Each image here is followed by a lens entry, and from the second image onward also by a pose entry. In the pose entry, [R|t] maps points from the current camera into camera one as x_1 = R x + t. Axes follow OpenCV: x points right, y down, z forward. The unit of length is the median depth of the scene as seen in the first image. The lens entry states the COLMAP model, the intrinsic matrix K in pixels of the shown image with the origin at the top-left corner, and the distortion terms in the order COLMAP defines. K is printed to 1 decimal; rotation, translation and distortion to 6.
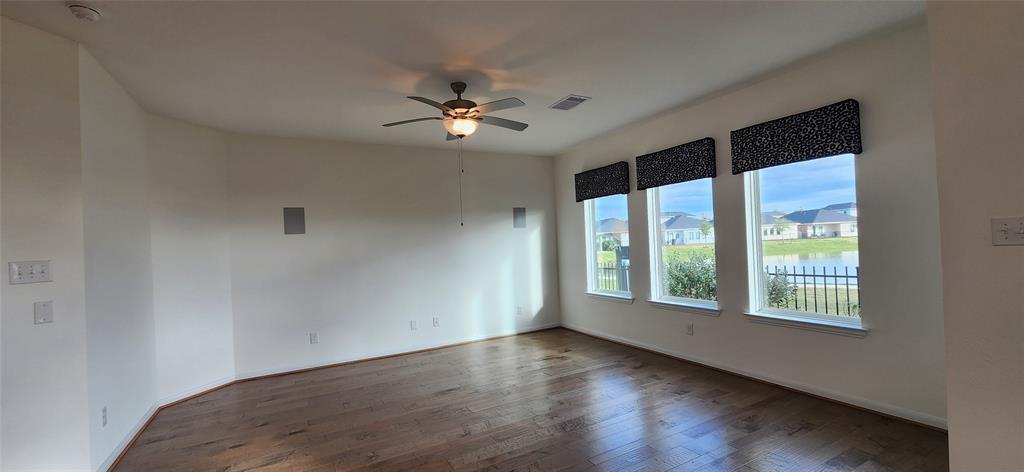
lens RADIAL K [[417.6, 0, 519.9], [0, 417.6, 239.6], [0, 0, 1]] dist [-0.000853, -0.000391]
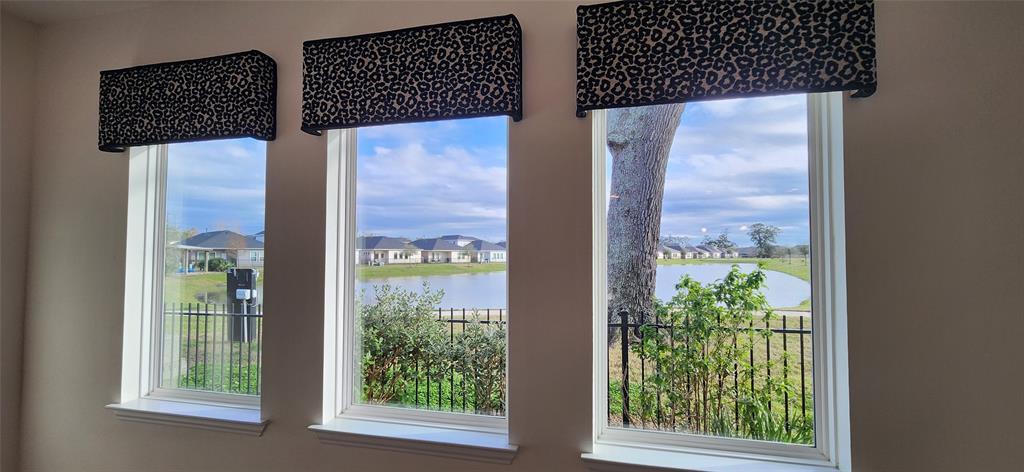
lens RADIAL K [[417.6, 0, 519.9], [0, 417.6, 239.6], [0, 0, 1]] dist [-0.000853, -0.000391]
pose [[0.672547, 0.071946, 0.736549, 0.116717], [-0.034486, 0.997229, -0.065921, -0.003197], [-0.739250, 0.018935, 0.673165, 0.488308]]
